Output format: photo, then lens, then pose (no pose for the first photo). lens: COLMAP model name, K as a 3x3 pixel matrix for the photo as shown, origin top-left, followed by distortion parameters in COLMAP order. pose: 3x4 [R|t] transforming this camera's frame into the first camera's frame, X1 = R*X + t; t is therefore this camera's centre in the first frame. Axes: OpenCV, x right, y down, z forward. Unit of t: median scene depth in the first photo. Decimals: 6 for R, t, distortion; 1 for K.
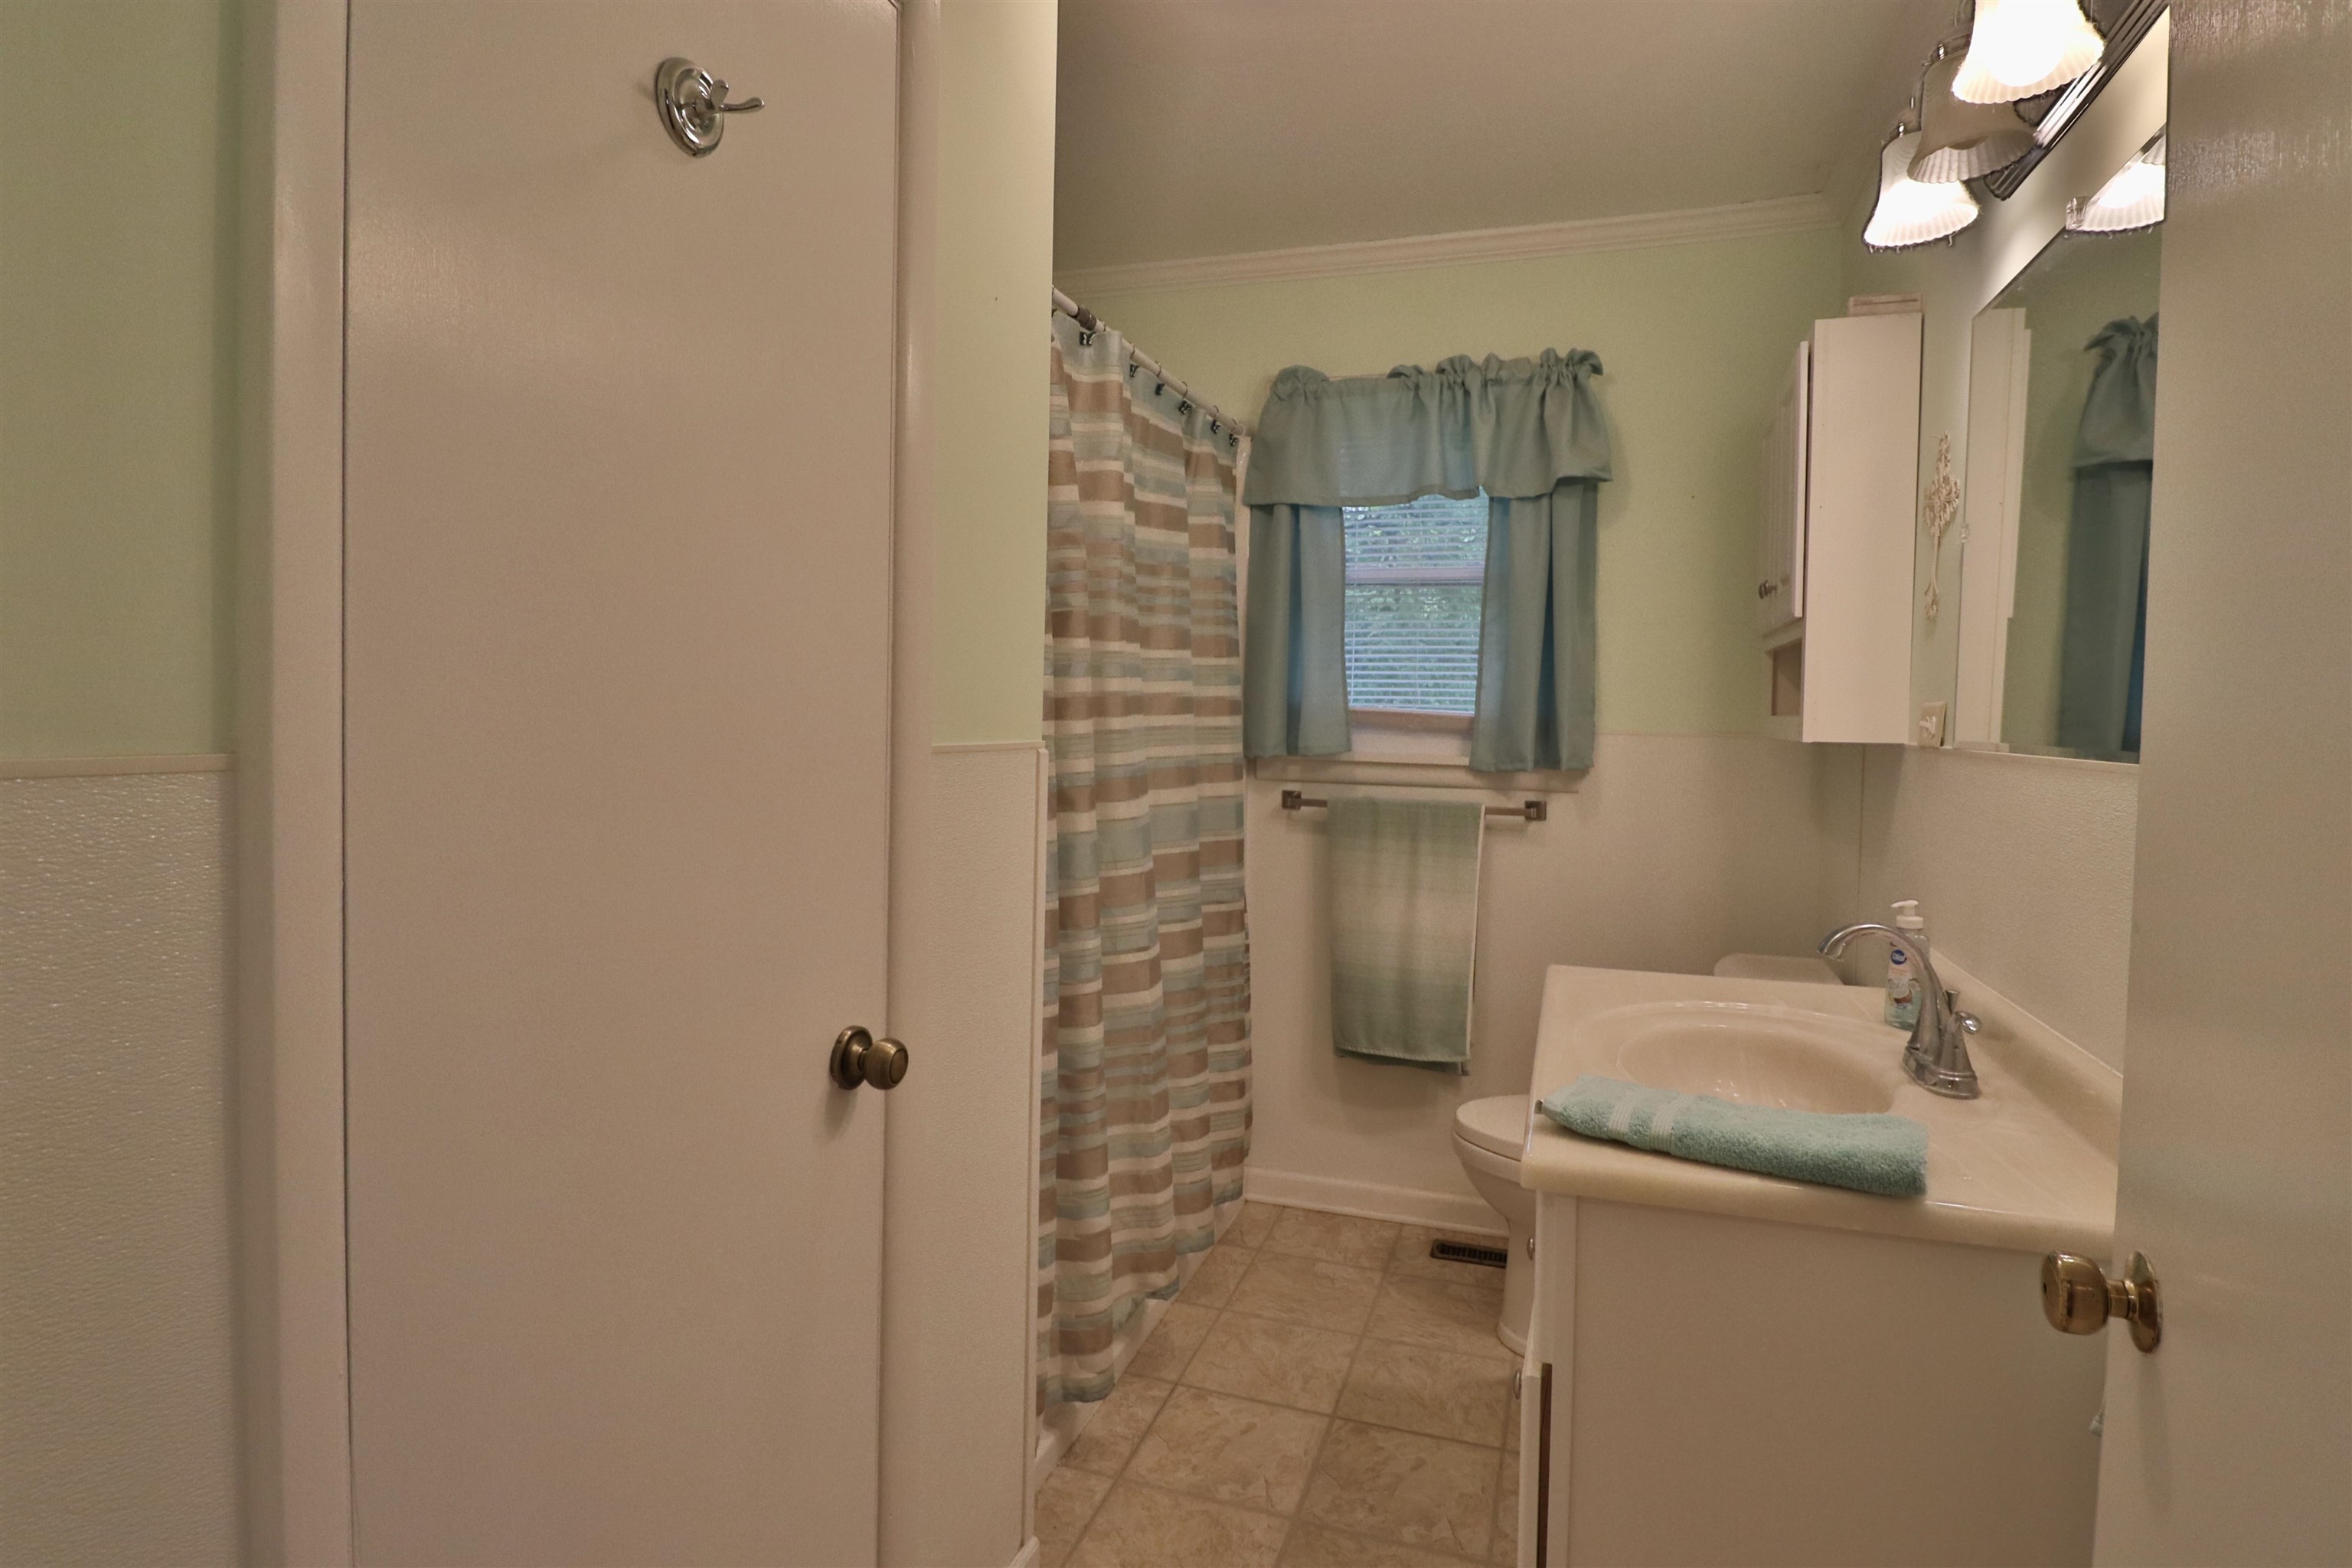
lens RADIAL K [[1216.9, 0, 1190.5], [0, 1216.9, 777.2], [0, 0, 1]] dist [0.000342, -0.013744]
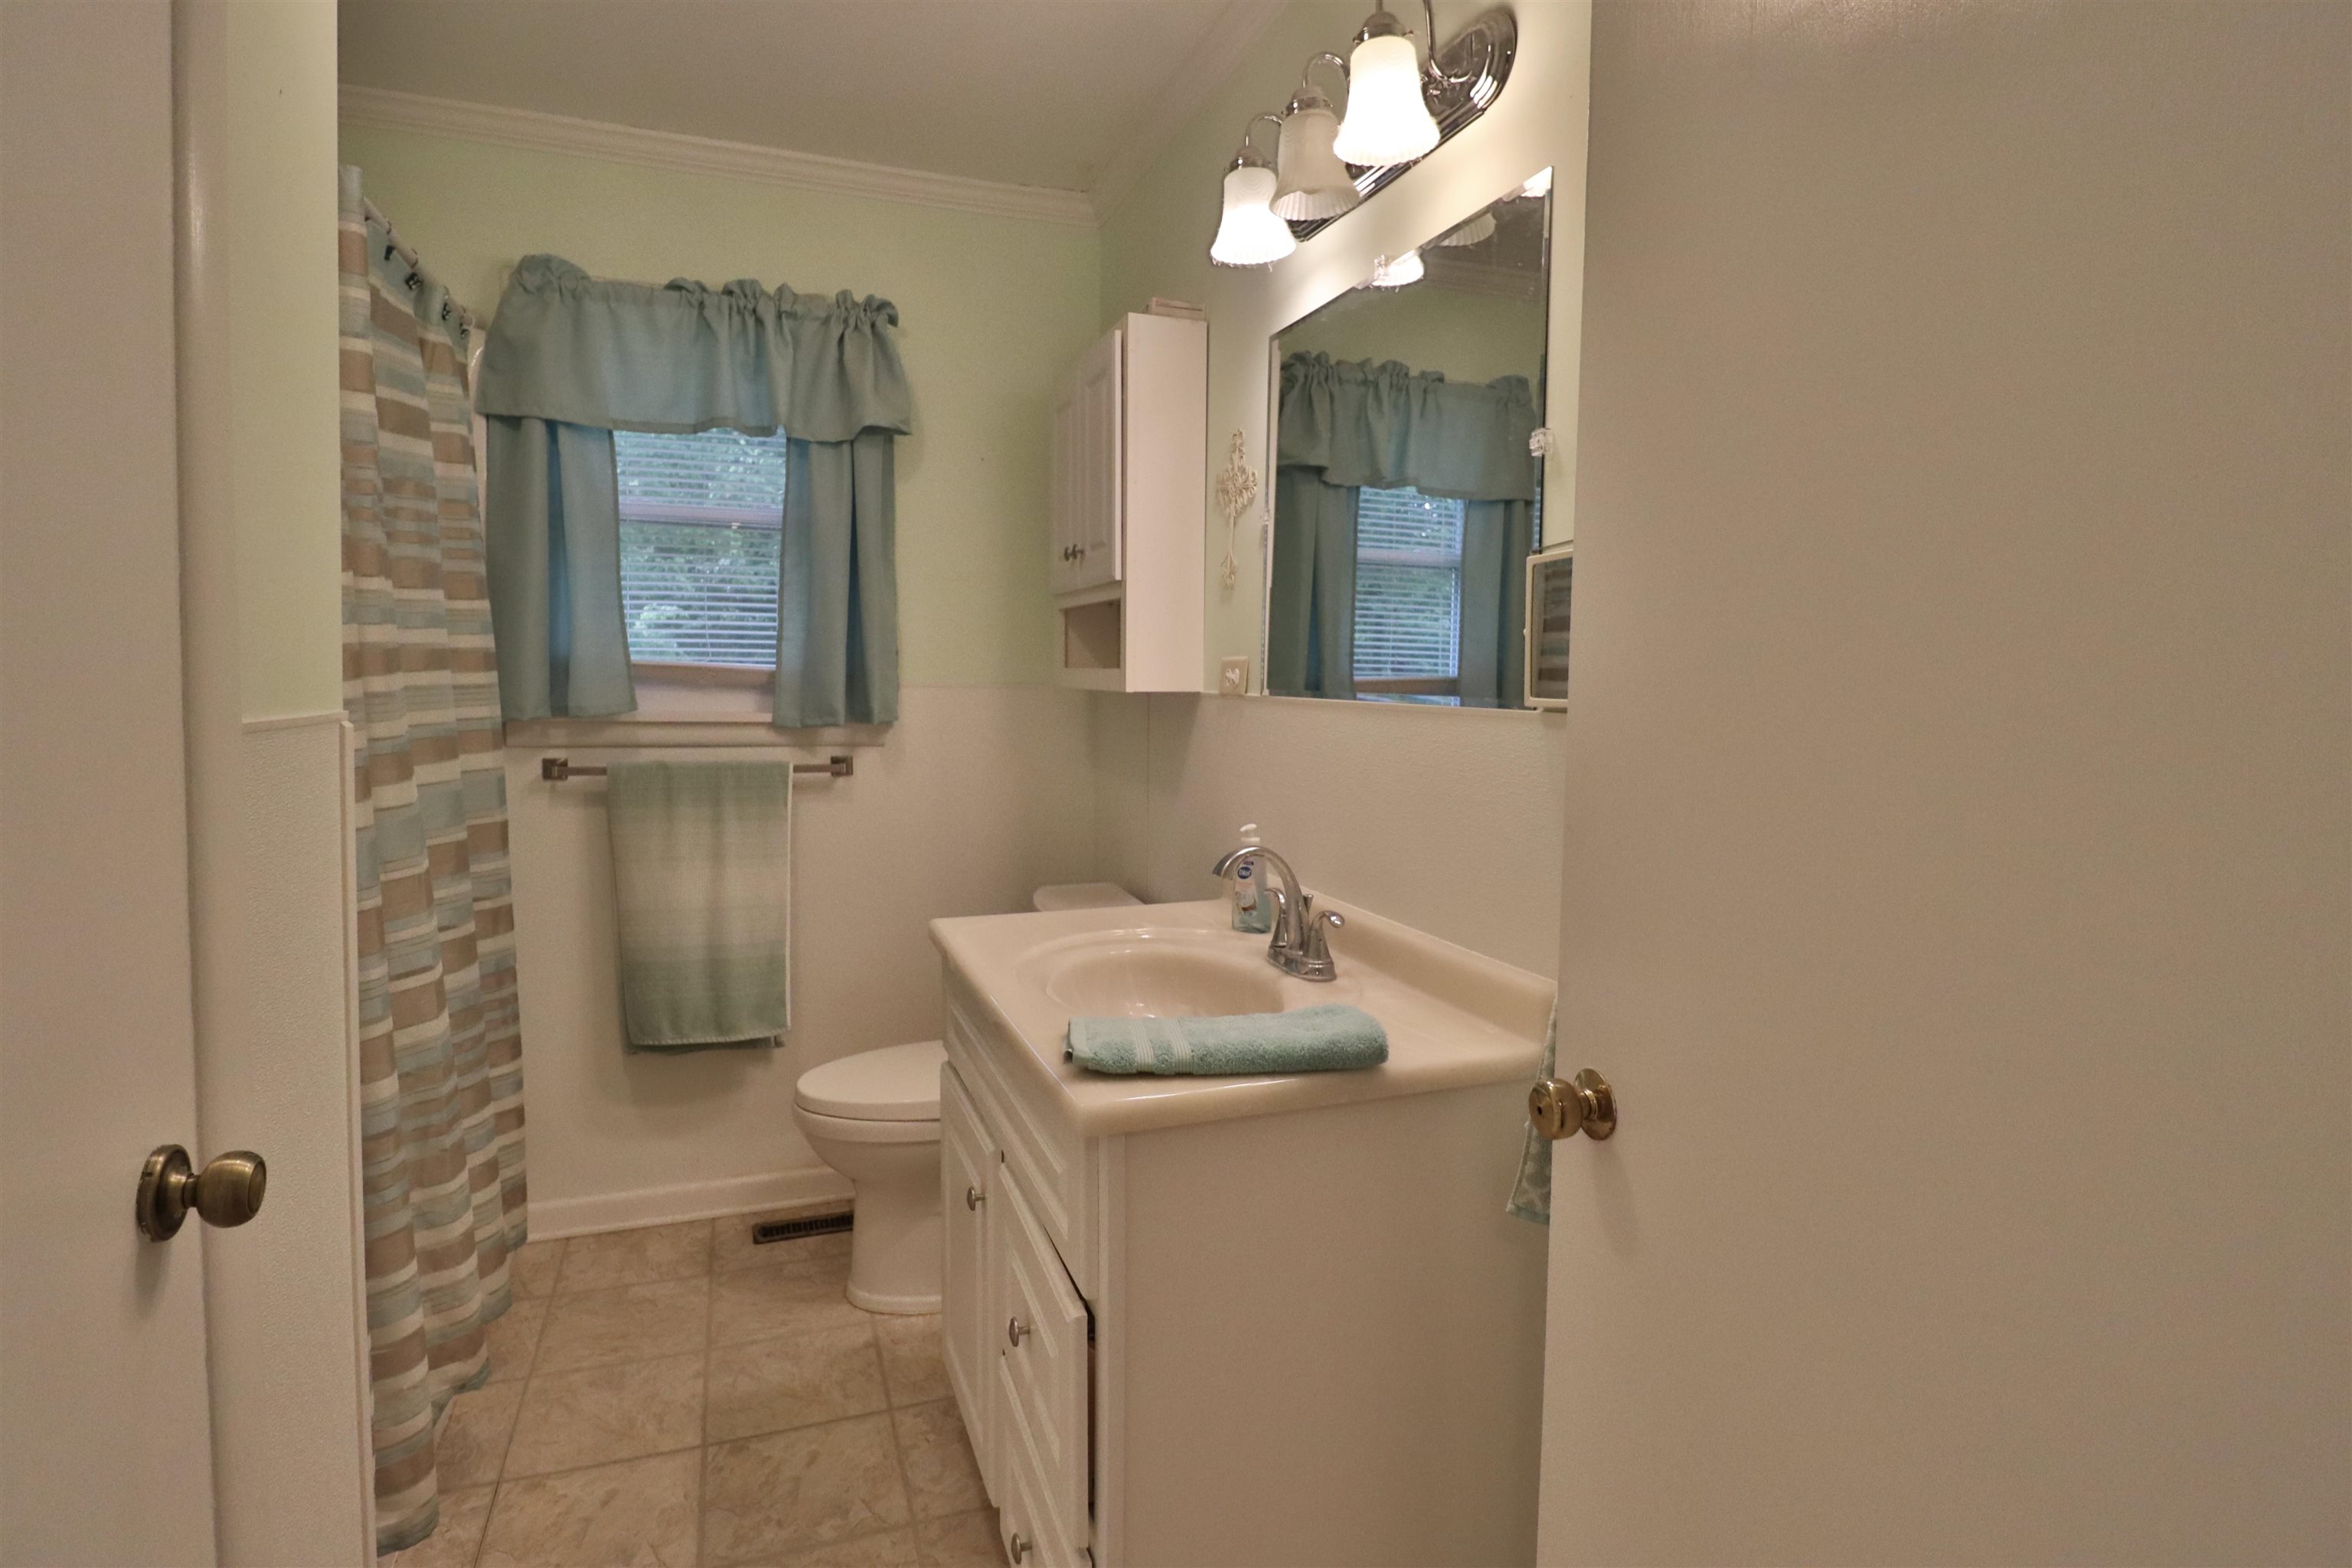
lens RADIAL K [[1216.9, 0, 1192.2], [0, 1216.9, 769.1], [0, 0, 1]] dist [0.000342, -0.013744]
pose [[0.778780, -0.057696, 0.624638, -0.128014], [0.035622, 0.998222, 0.047791, -0.007793], [-0.626285, -0.014968, 0.779450, 0.070011]]
